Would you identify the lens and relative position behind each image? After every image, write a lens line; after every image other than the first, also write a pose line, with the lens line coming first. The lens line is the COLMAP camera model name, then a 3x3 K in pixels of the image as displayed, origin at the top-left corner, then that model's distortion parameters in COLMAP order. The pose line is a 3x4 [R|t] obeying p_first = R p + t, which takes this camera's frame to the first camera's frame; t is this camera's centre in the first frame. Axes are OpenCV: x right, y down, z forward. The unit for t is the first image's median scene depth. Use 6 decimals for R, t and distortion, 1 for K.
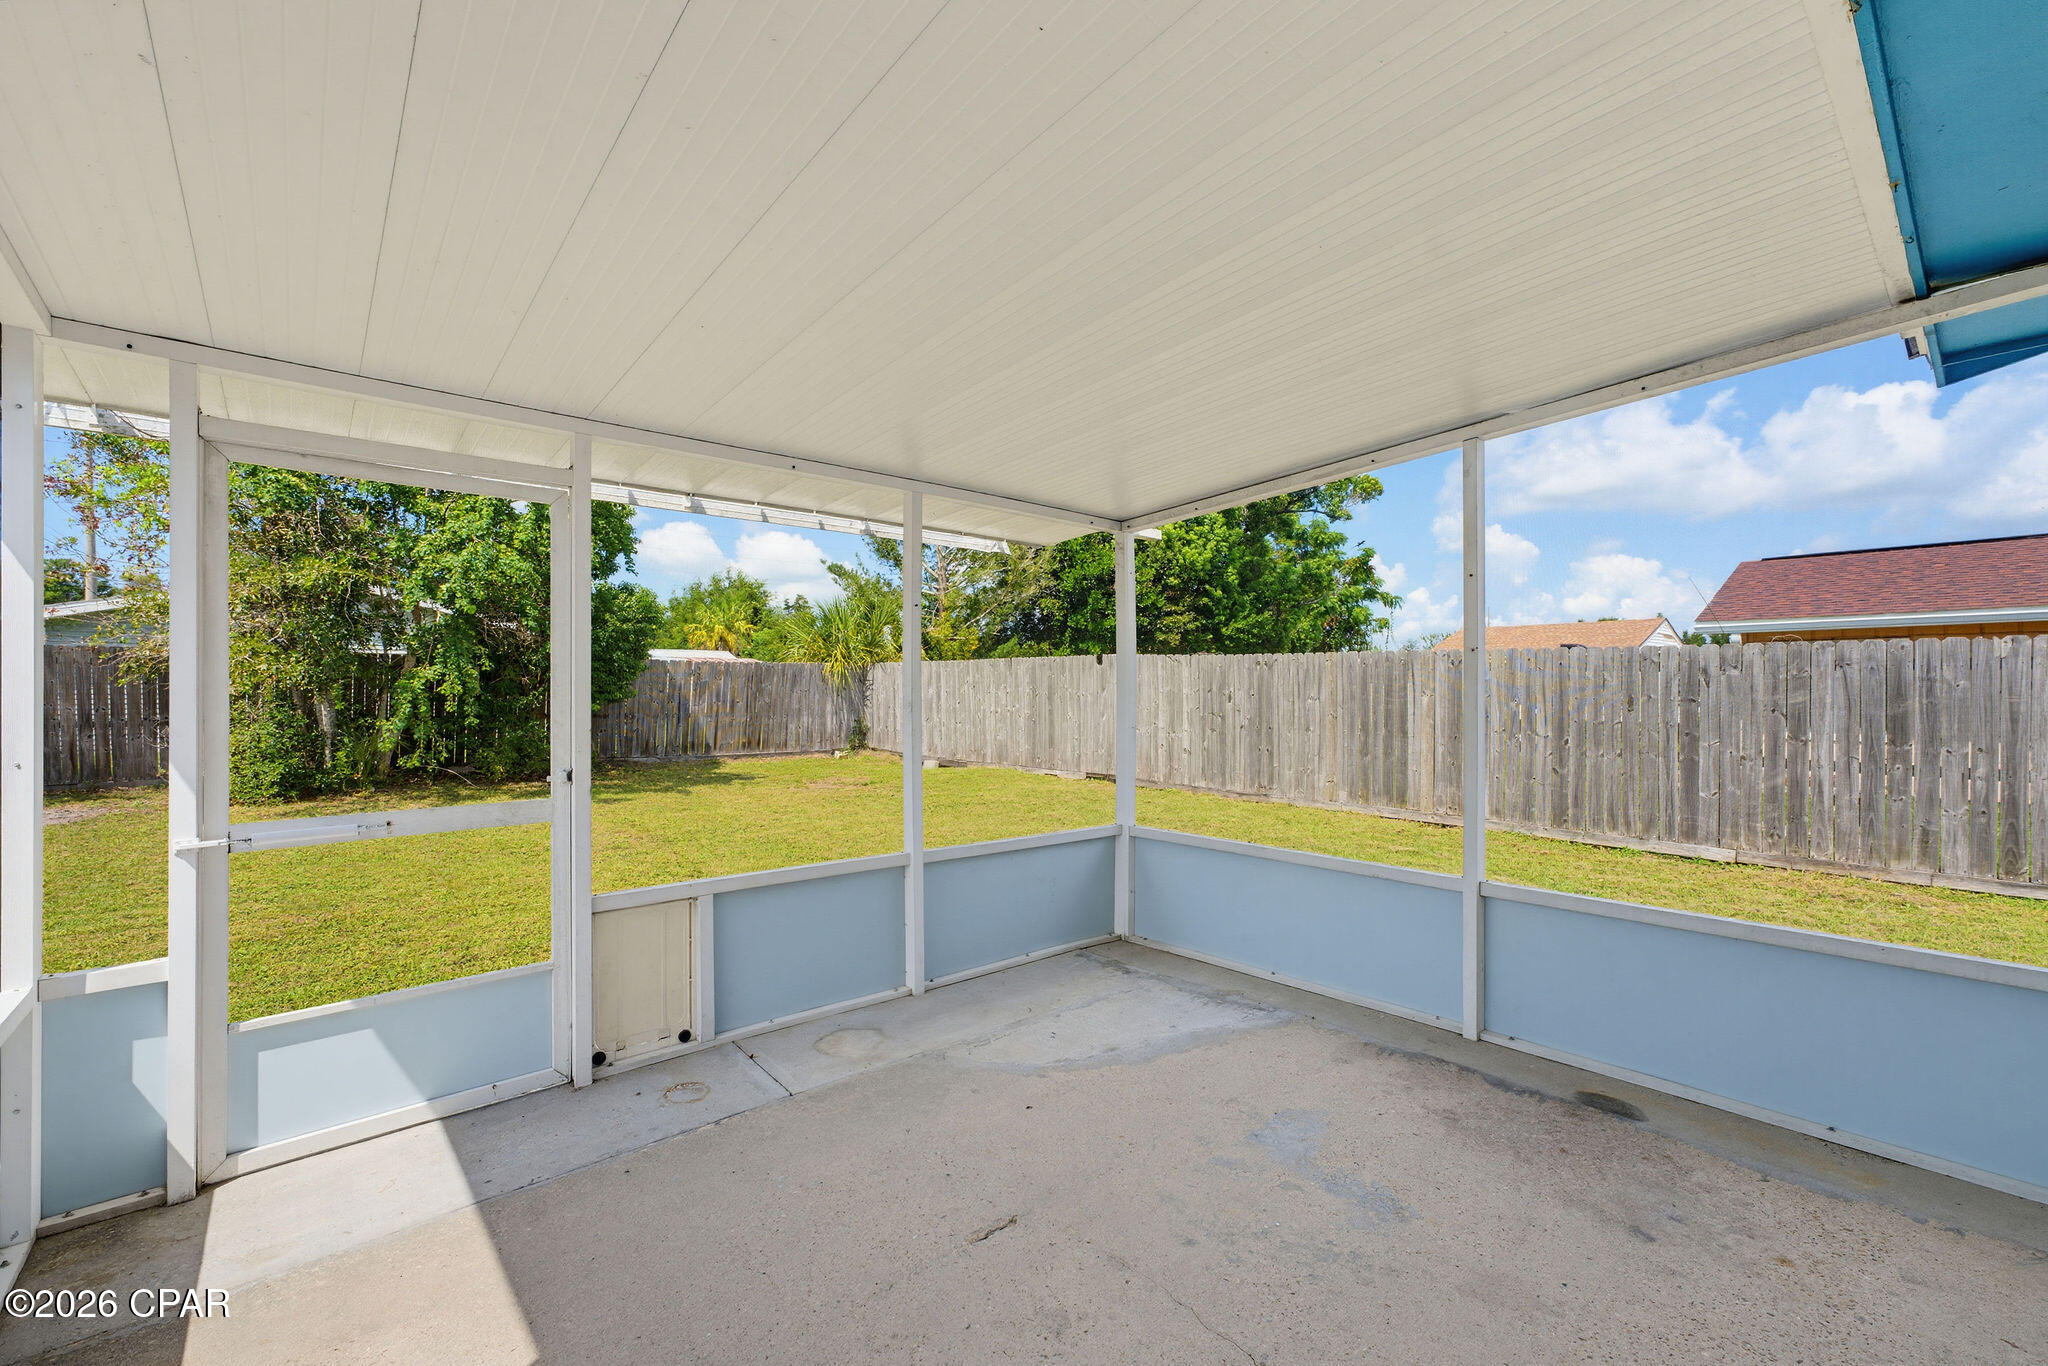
lens RADIAL K [[832.5, 0, 984.7], [0, 832.5, 680.7], [0, 0, 1]] dist [0.000956, 0.000283]
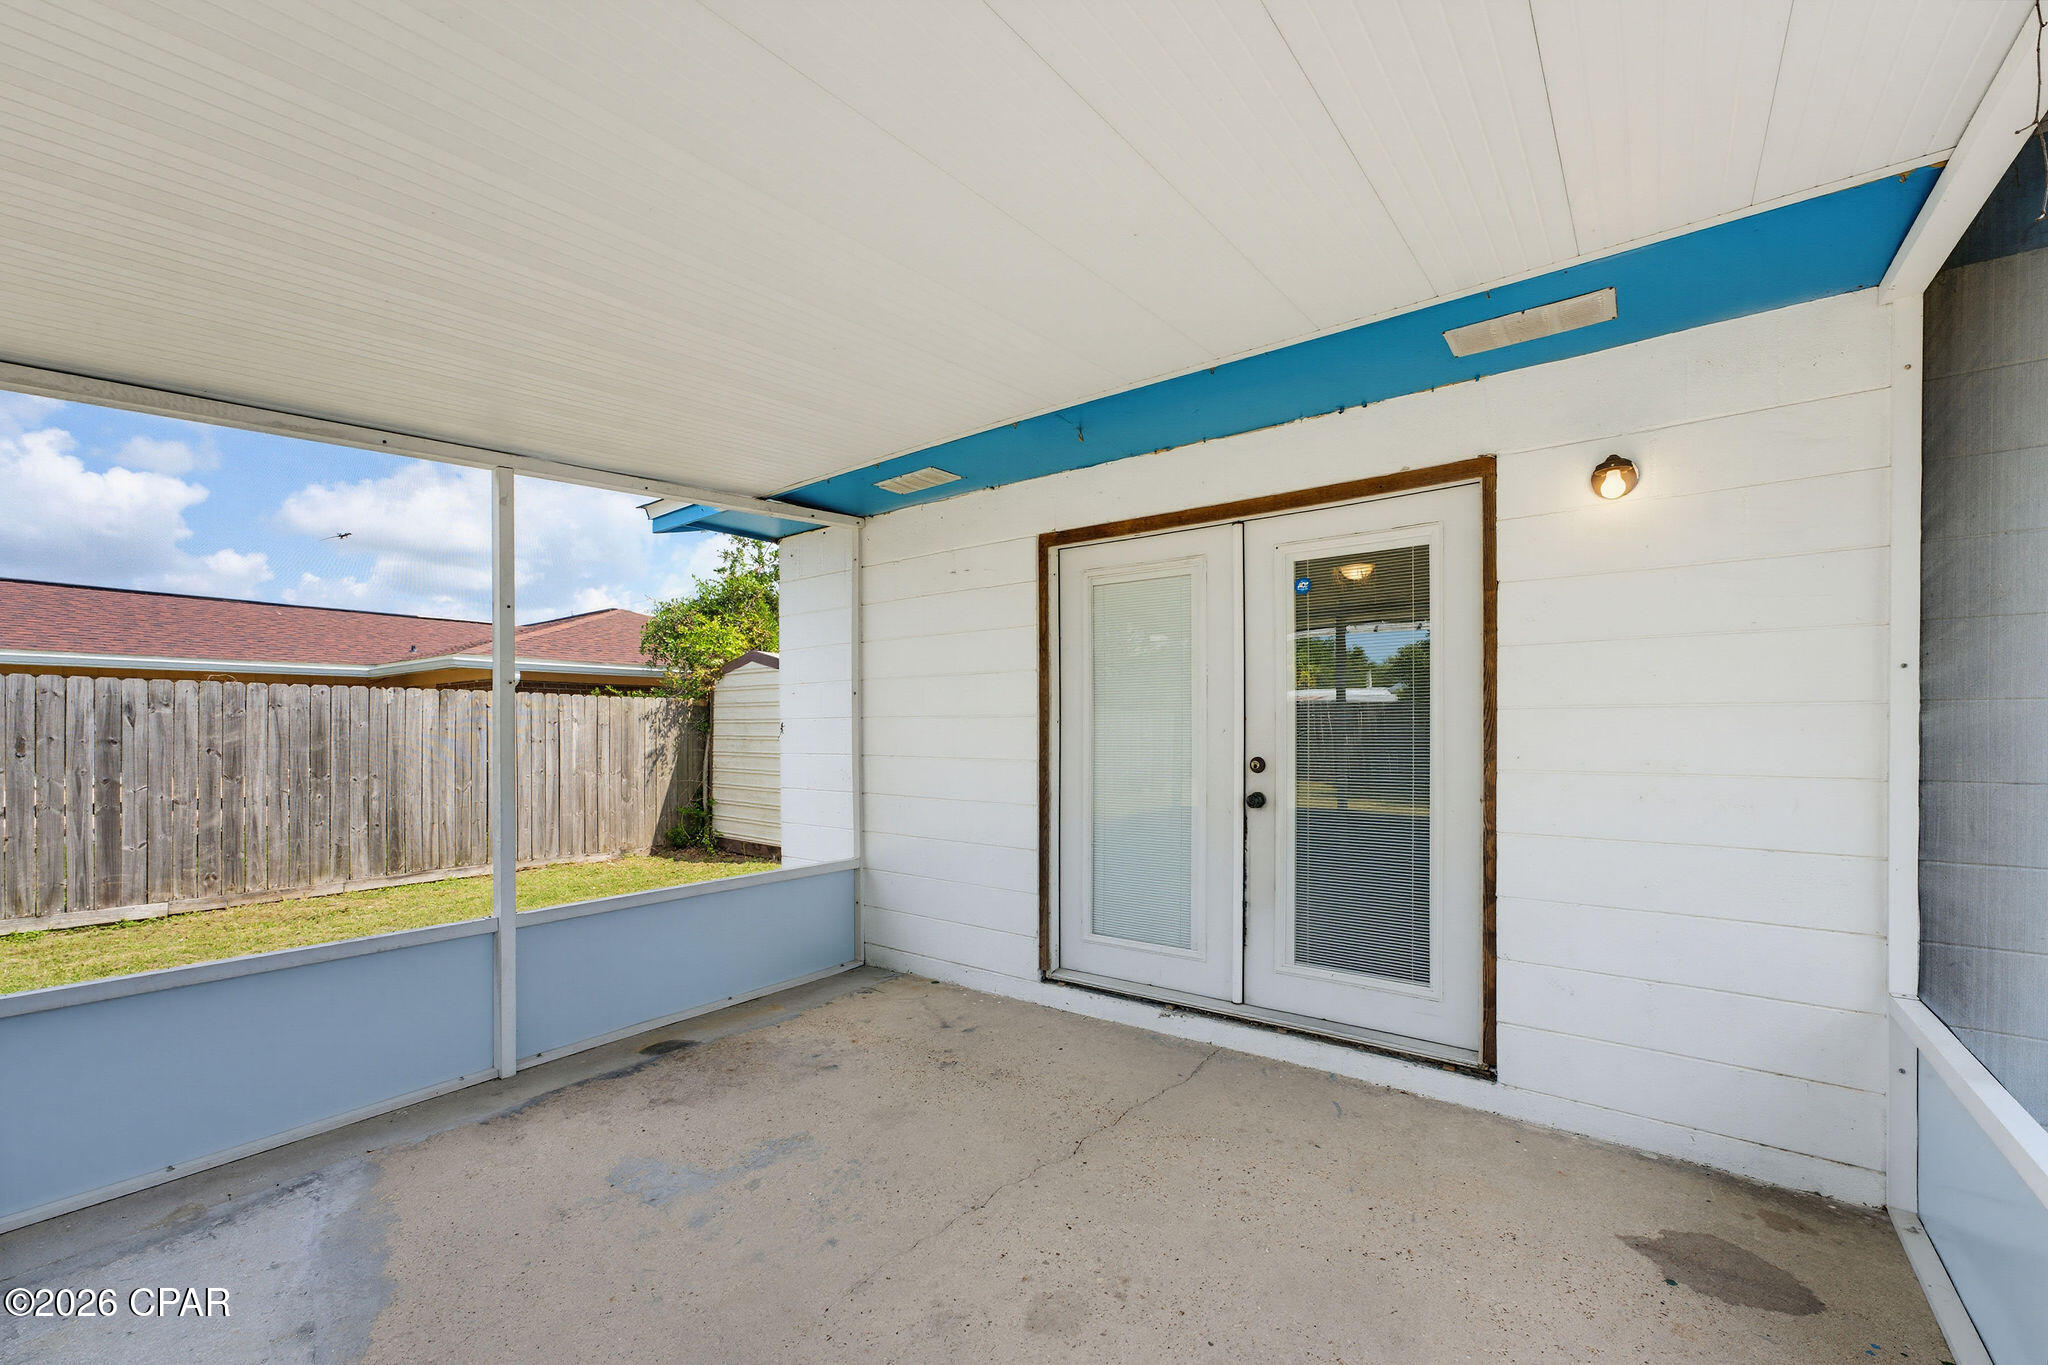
lens RADIAL K [[847.7, 0, 1026.3], [0, 847.7, 734.5], [0, 0, 1]] dist [0.000769, 0.000188]
pose [[-0.225273, -0.005617, 0.974280, -0.256547], [-0.004779, 0.999978, 0.004660, 0.007982], [-0.974284, -0.003606, -0.225295, 0.302897]]
